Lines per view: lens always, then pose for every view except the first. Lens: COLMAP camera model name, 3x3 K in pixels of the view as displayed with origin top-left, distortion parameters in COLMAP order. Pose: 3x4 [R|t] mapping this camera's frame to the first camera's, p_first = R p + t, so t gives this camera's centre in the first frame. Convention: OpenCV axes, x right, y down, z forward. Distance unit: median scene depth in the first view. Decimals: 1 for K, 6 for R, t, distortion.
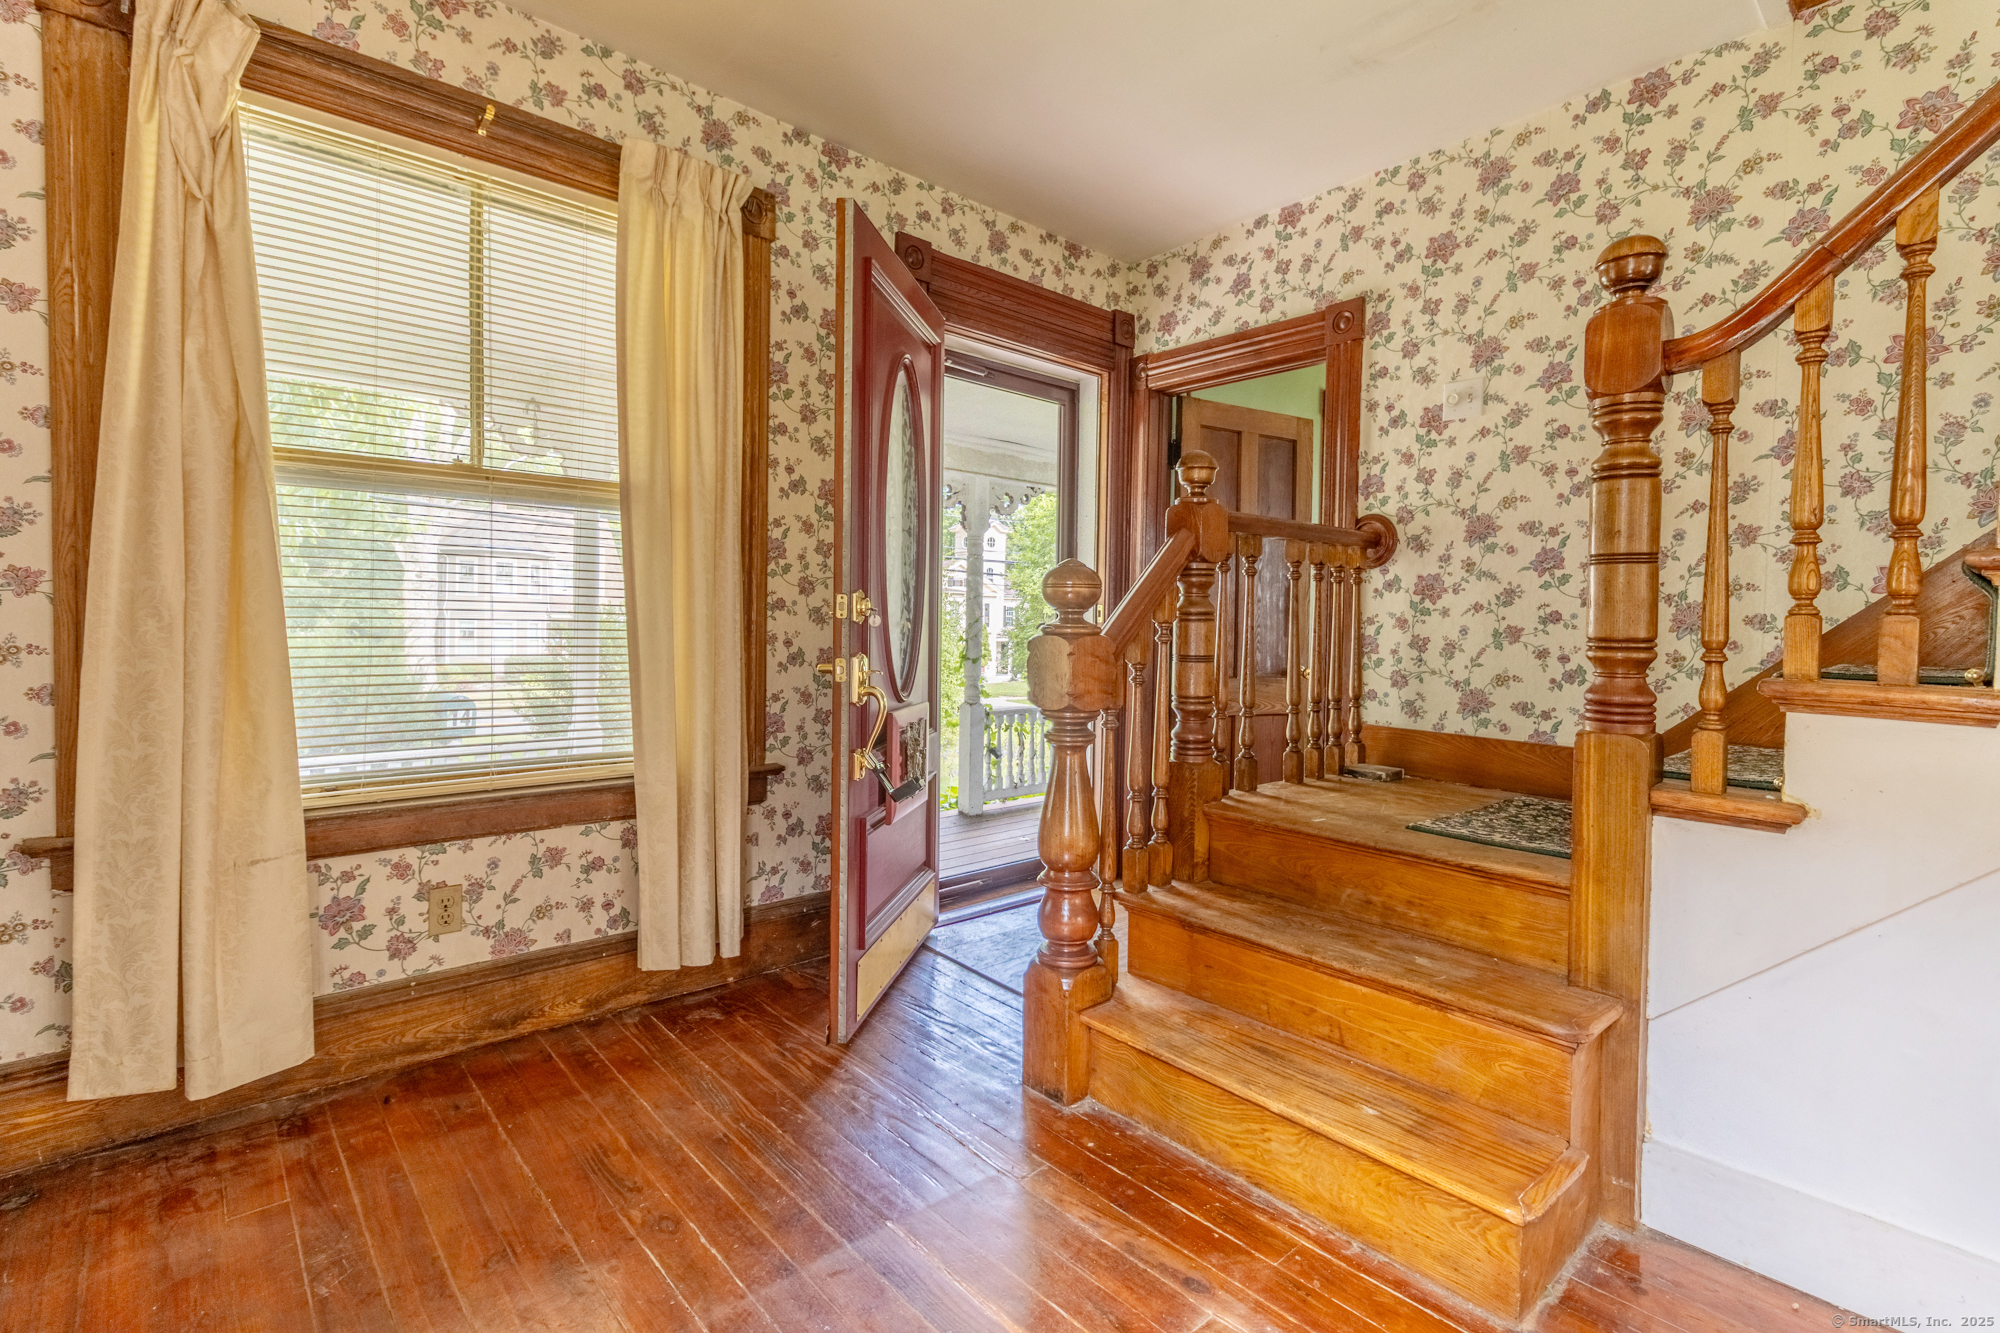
lens RADIAL K [[935.9, 0, 1003.3], [0, 935.9, 649.5], [0, 0, 1]] dist [-0.001057, 0.000795]
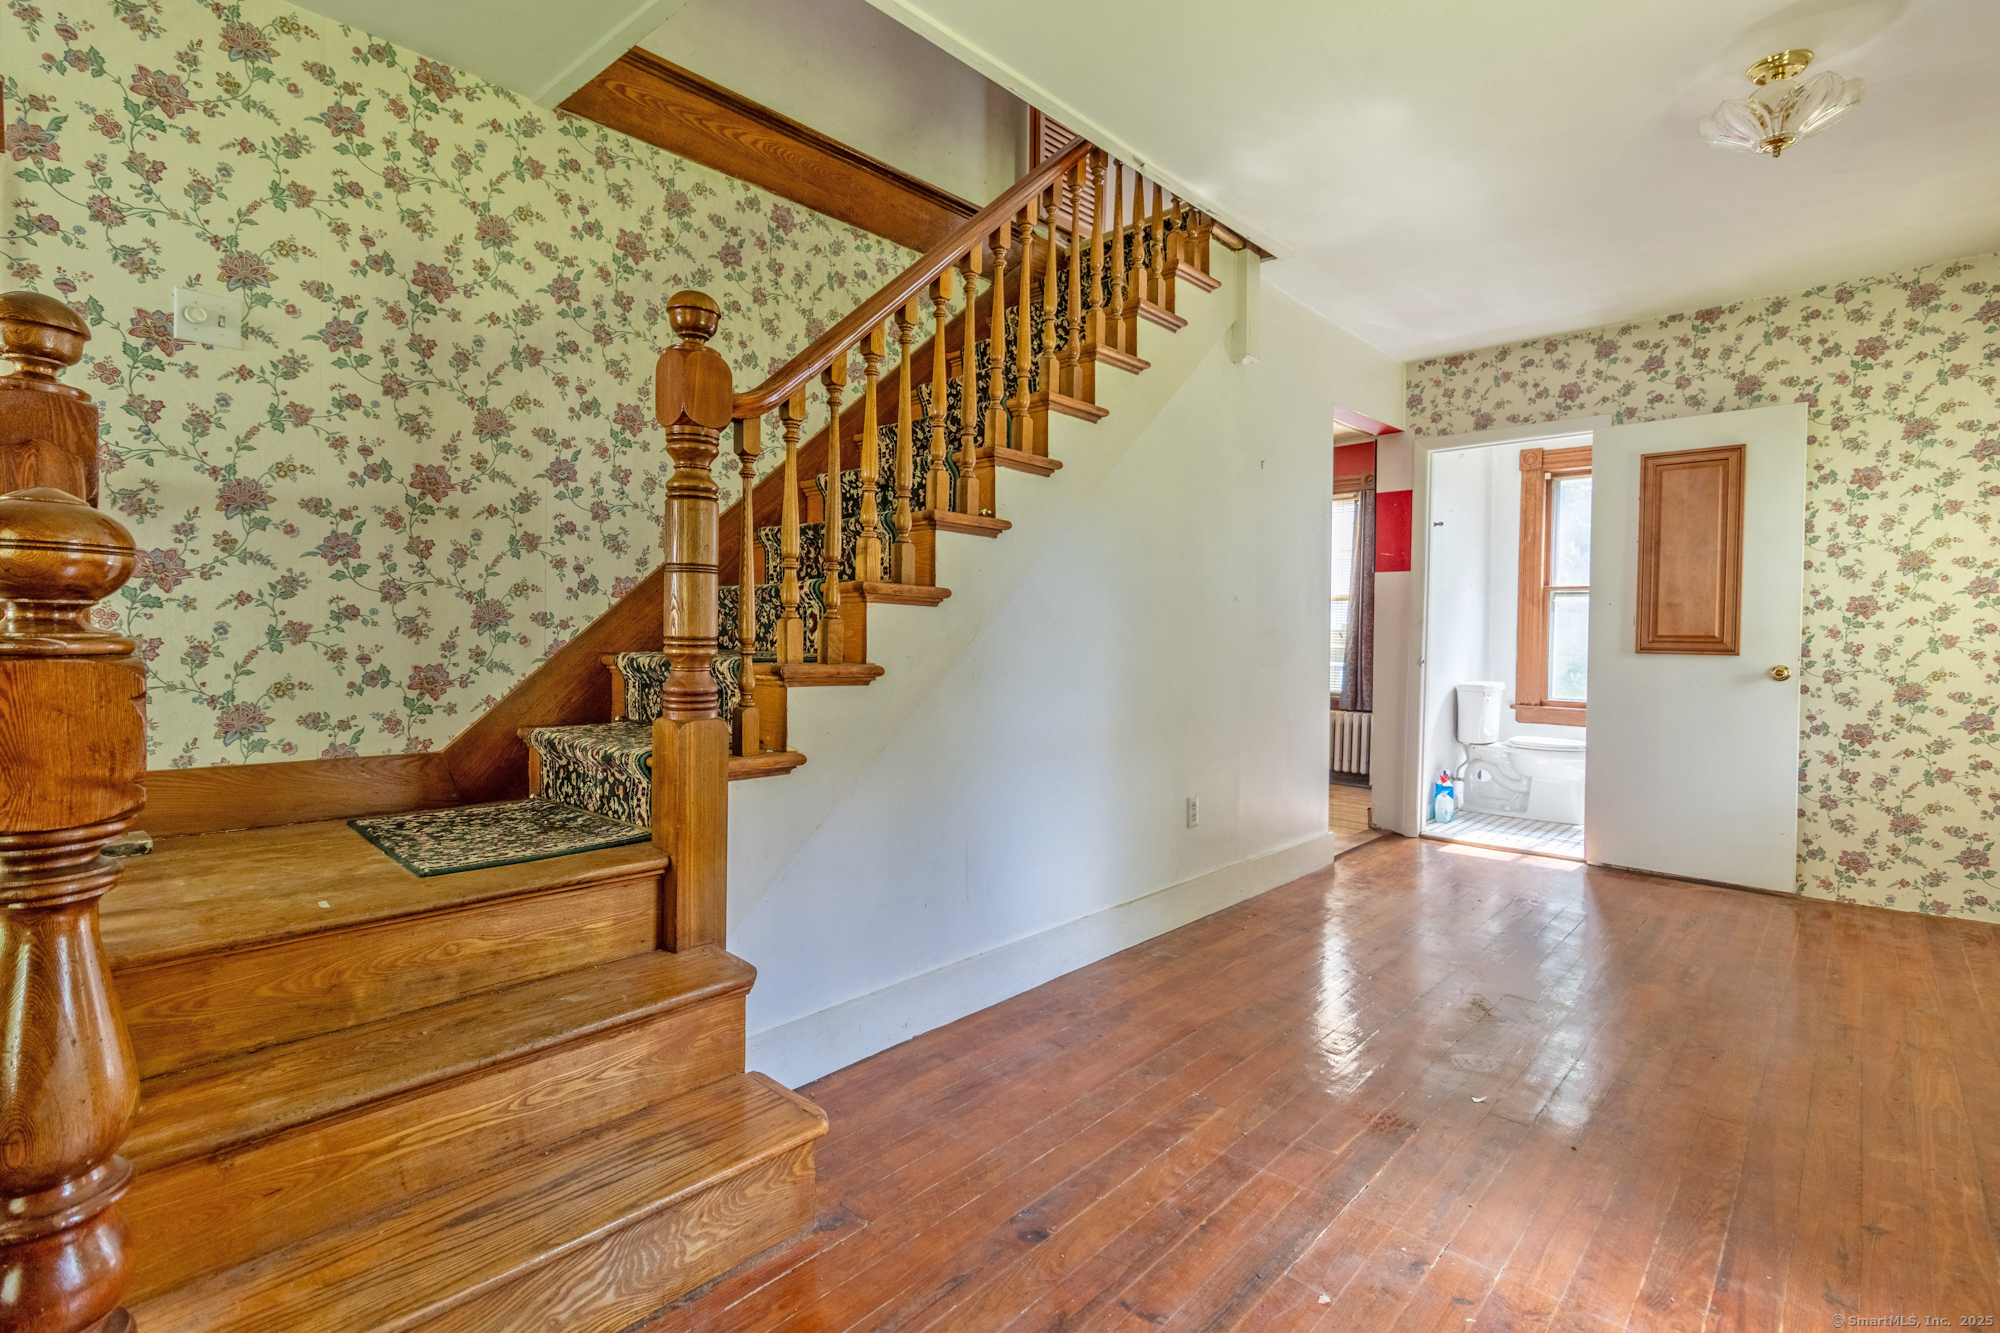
lens RADIAL K [[935.9, 0, 994.7], [0, 935.9, 649.1], [0, 0, 1]] dist [-0.001057, 0.000795]
pose [[-0.089820, -0.033295, 0.995401, -0.375049], [0.018151, 0.999220, 0.035061, -0.022046], [-0.995793, 0.021217, -0.089145, 0.528471]]
